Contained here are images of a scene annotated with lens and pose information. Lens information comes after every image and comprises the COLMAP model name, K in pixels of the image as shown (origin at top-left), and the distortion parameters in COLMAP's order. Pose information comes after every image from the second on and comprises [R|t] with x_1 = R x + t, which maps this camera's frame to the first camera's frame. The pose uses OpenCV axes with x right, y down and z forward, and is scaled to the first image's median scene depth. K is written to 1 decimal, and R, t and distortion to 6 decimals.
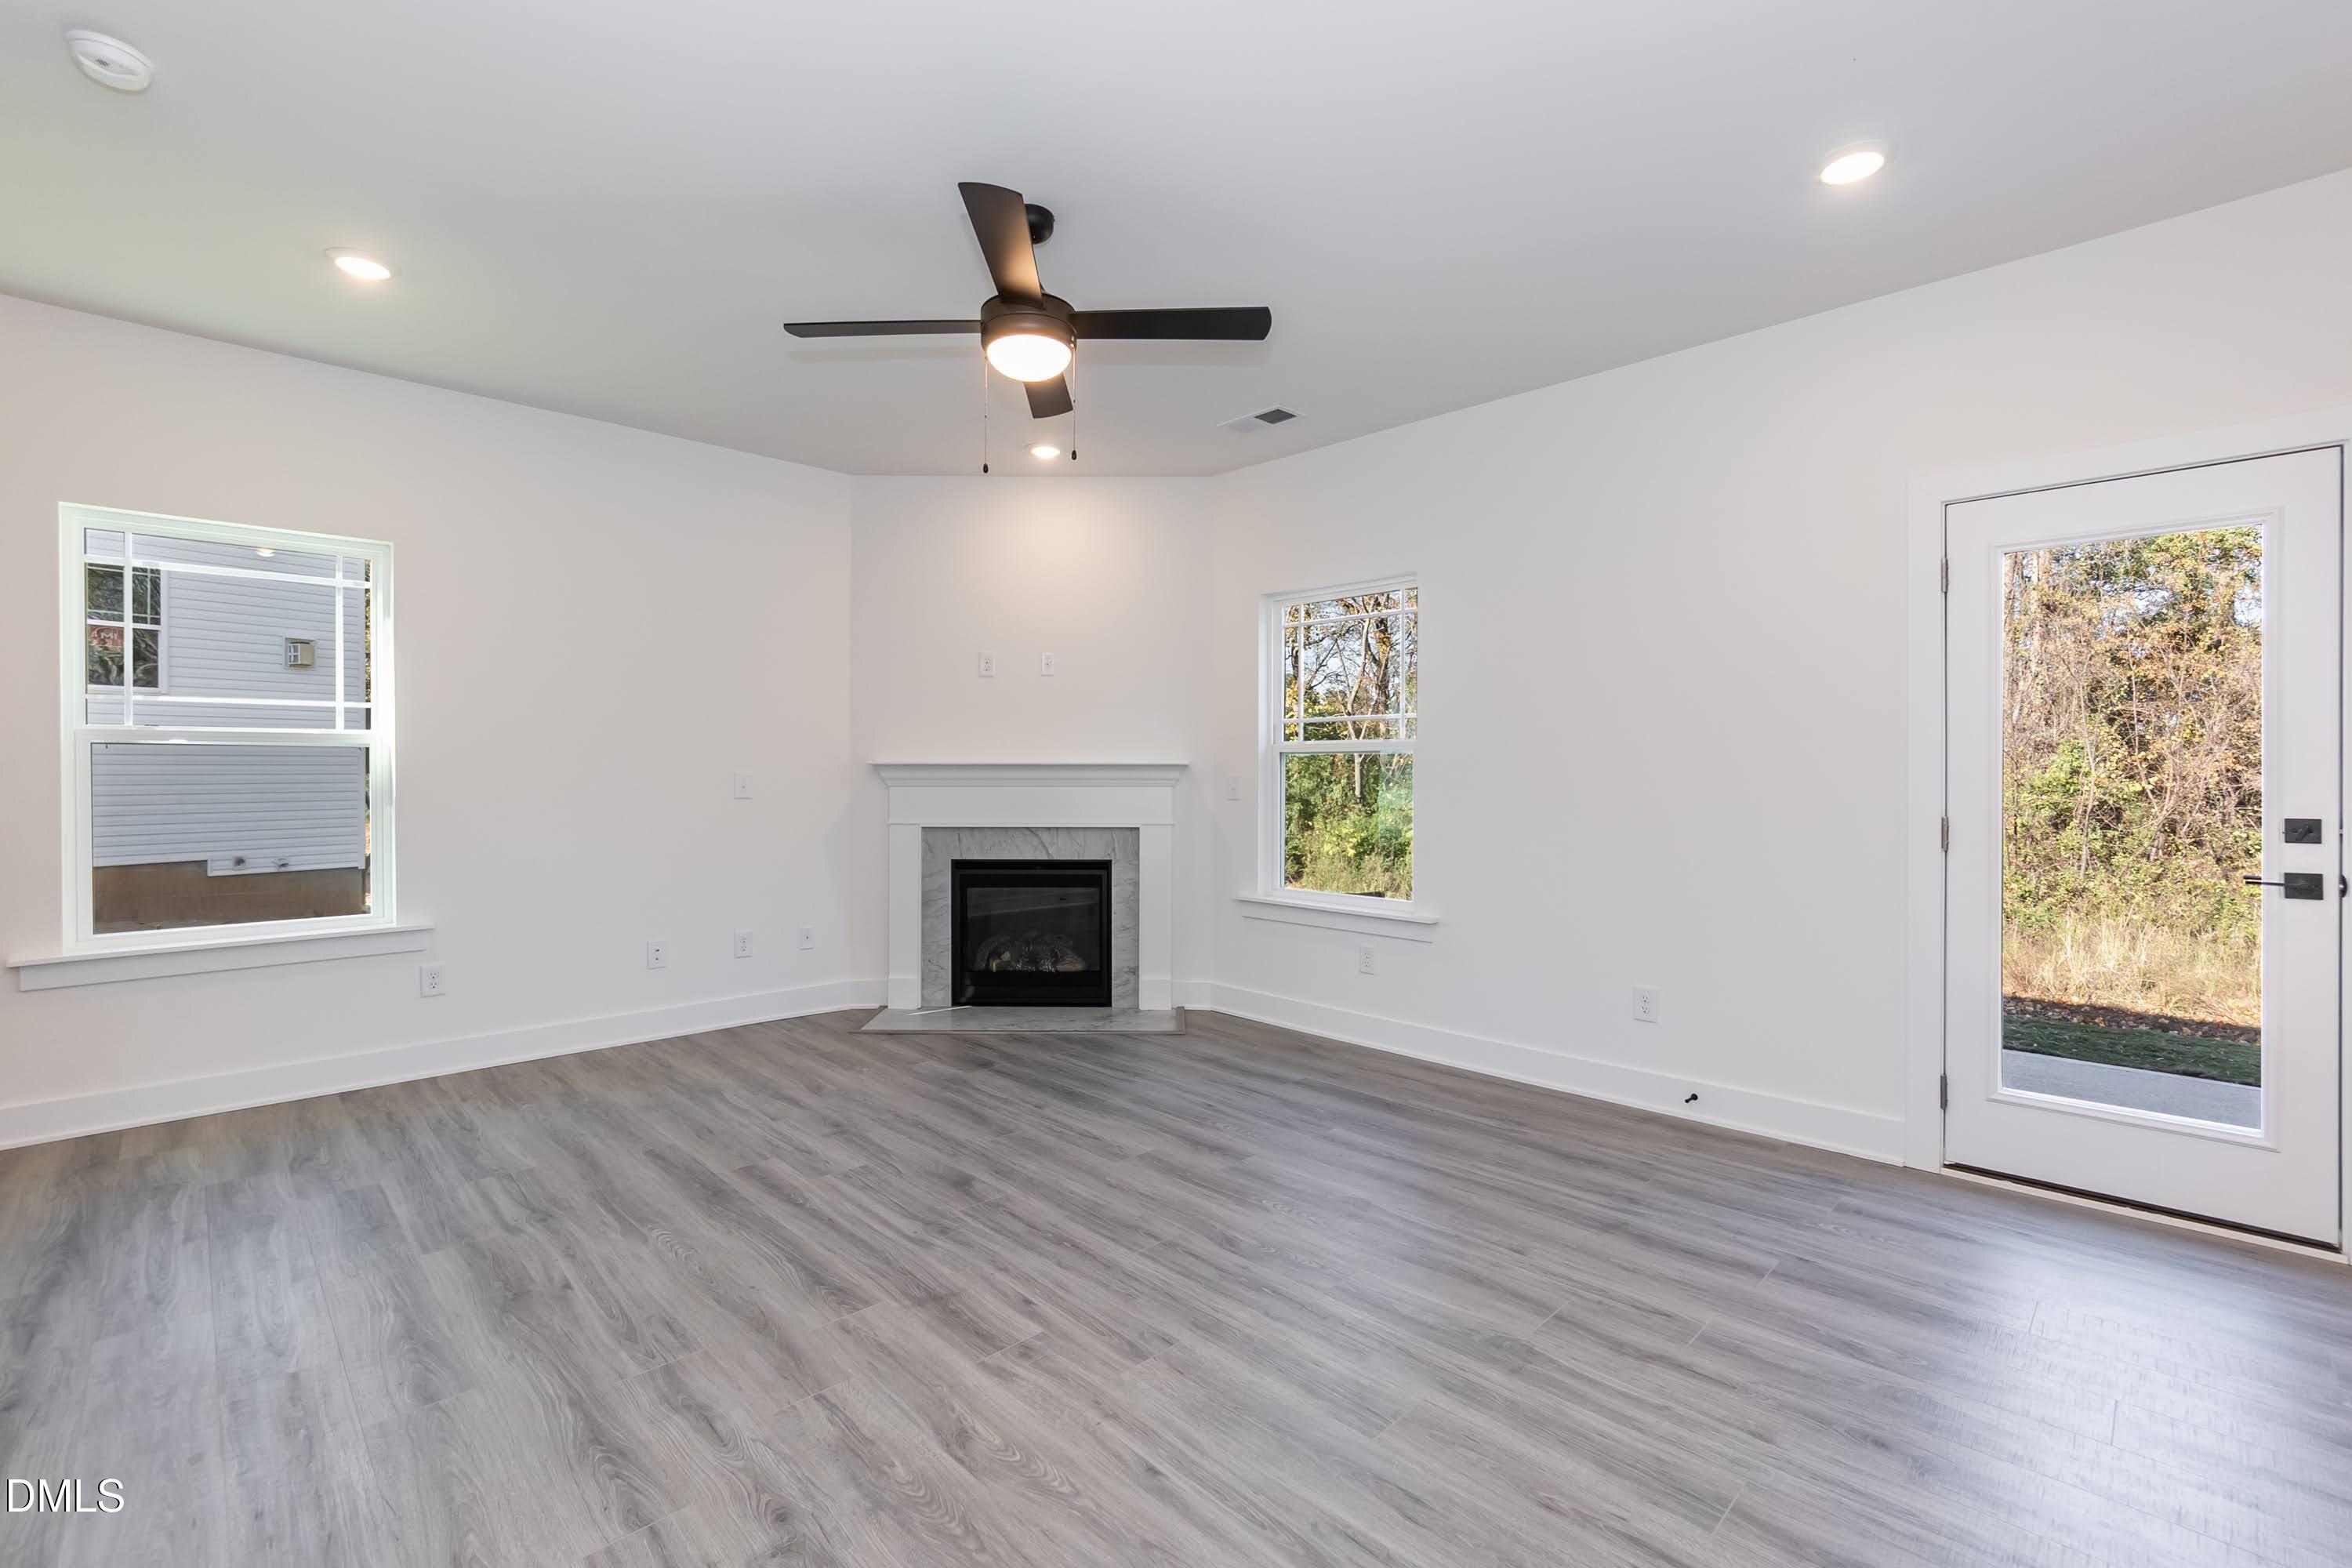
lens RADIAL K [[1049.8, 0, 1176.0], [0, 1049.8, 784.0], [0, 0, 1]] dist [-0.018856, 0.001507]
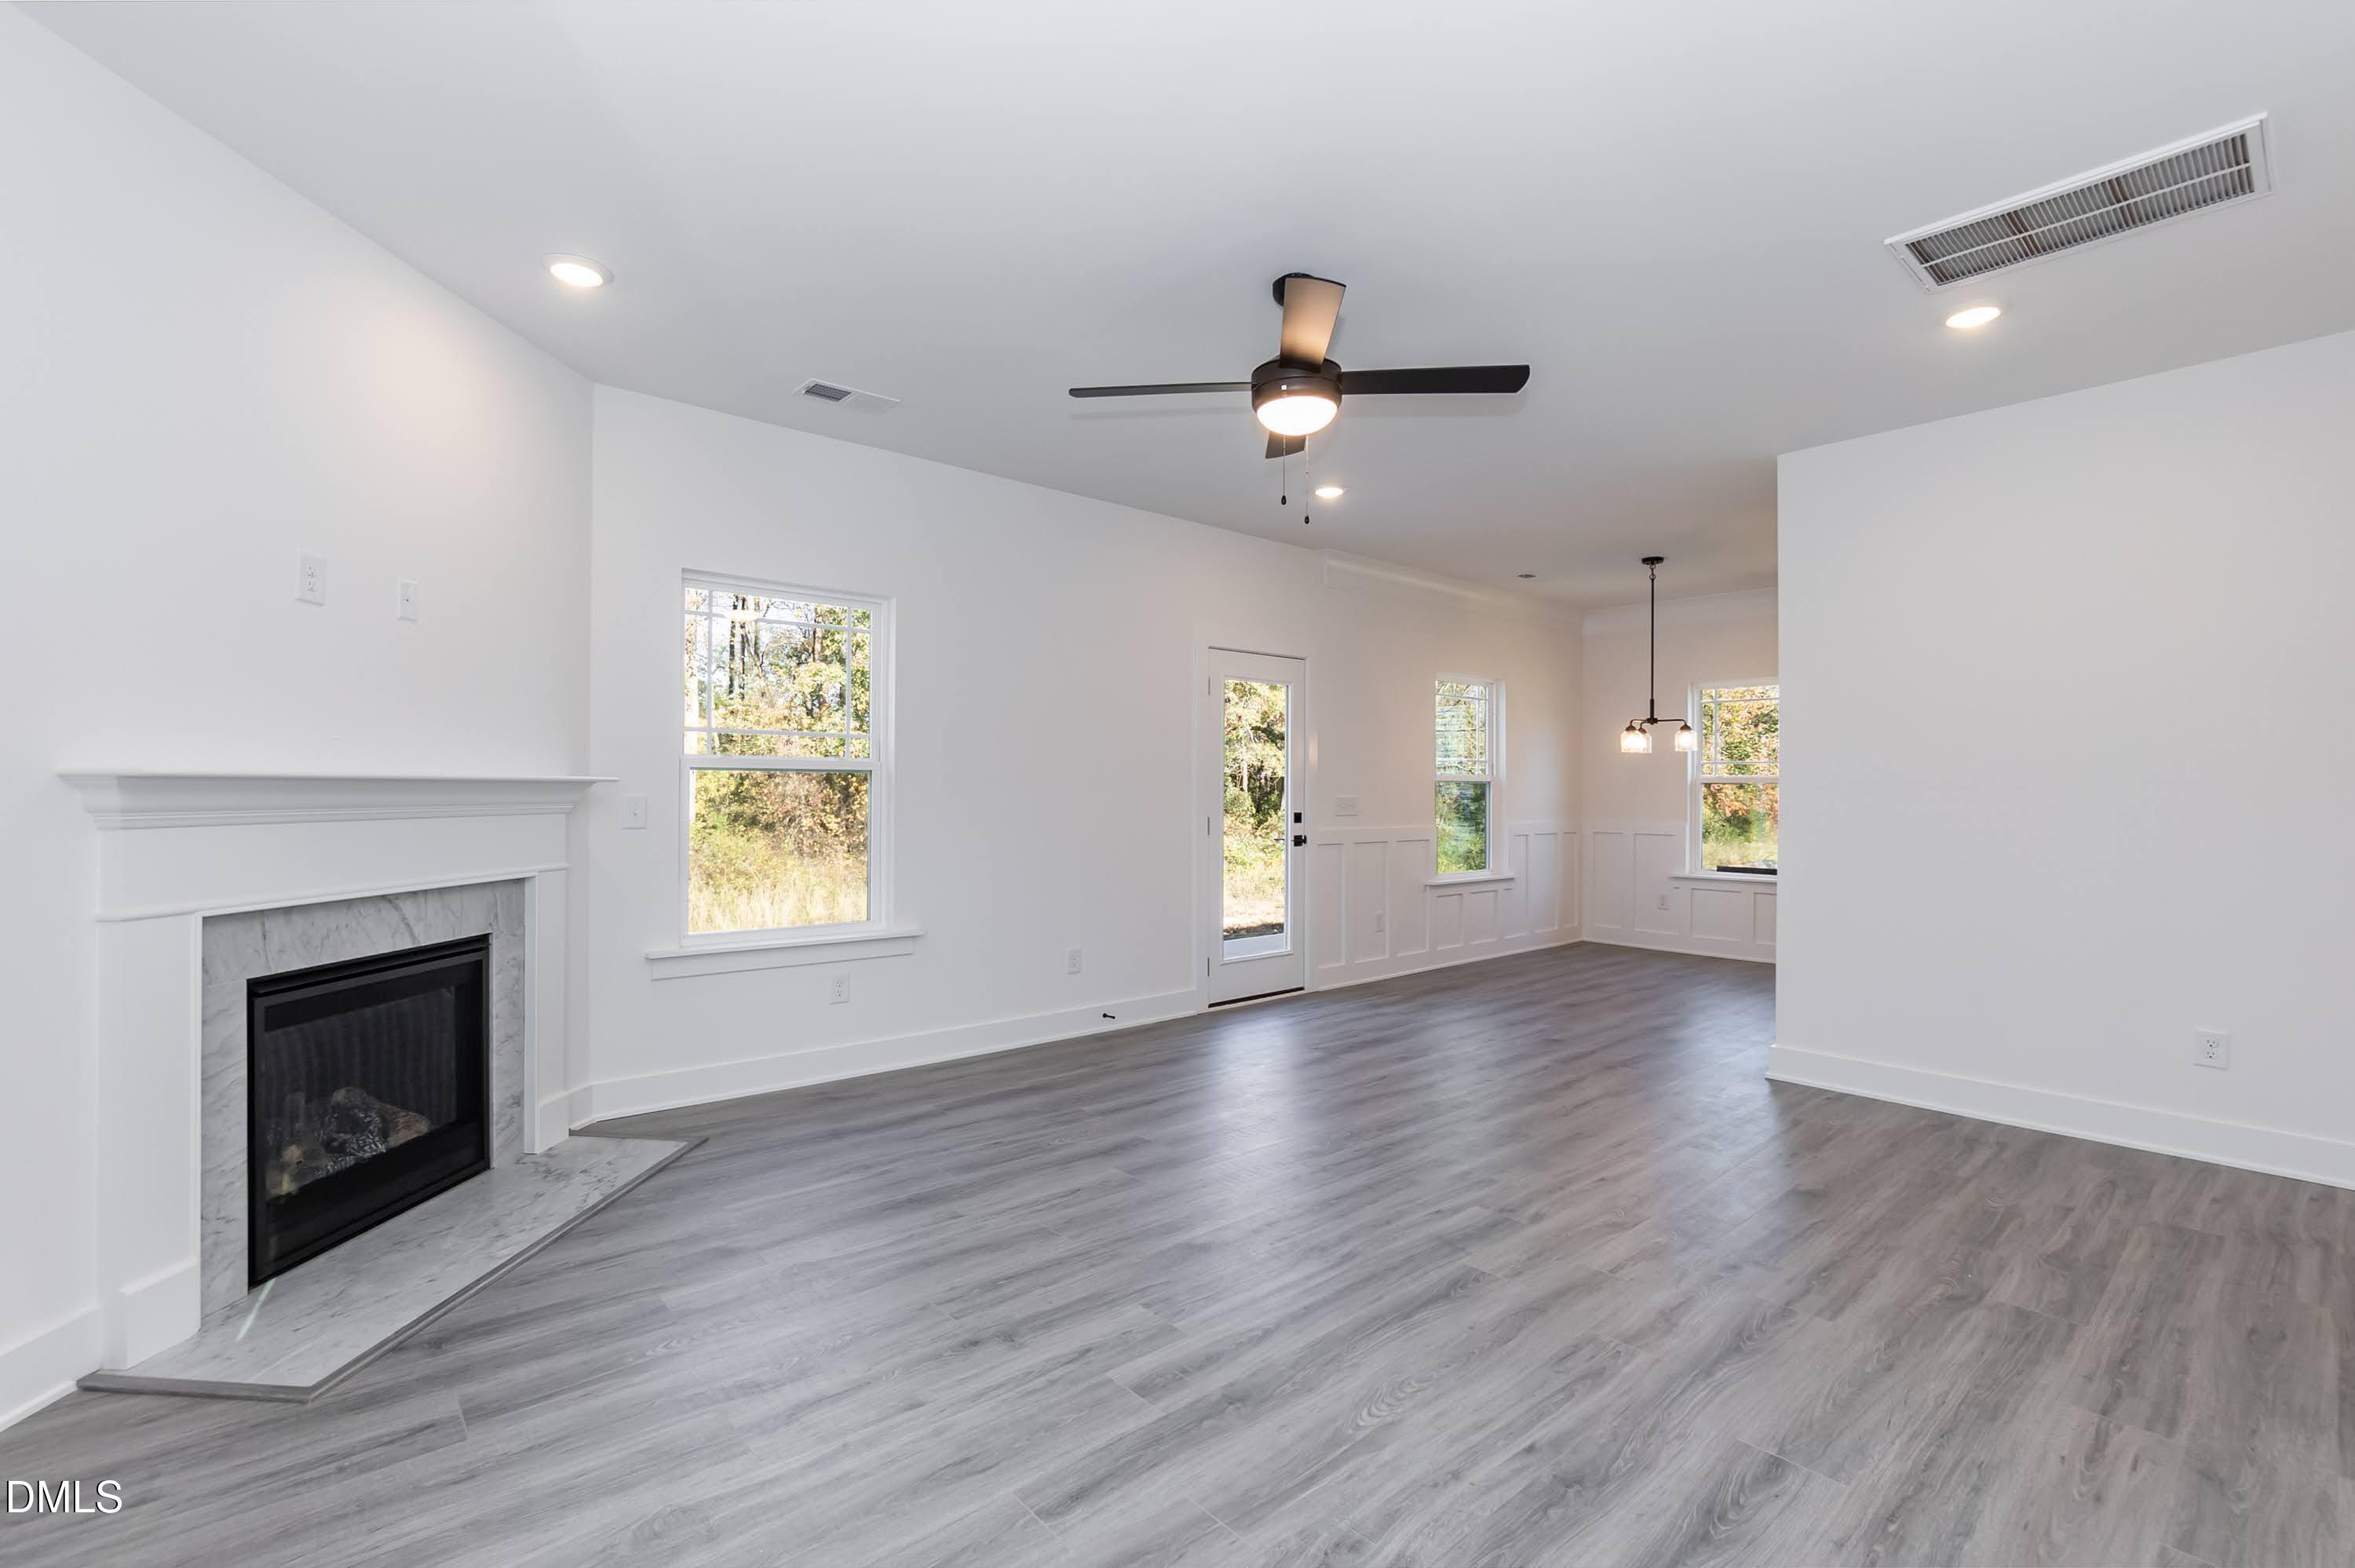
lens RADIAL K [[1008.0, 0, 1170.5], [0, 1008.0, 799.2], [0, 0, 1]] dist [-0.019856, -0.000698]
pose [[0.062865, -0.007412, 0.997995, -0.910677], [0.004627, 0.999964, 0.007135, -0.013521], [-0.998011, 0.004169, 0.062897, 0.819532]]
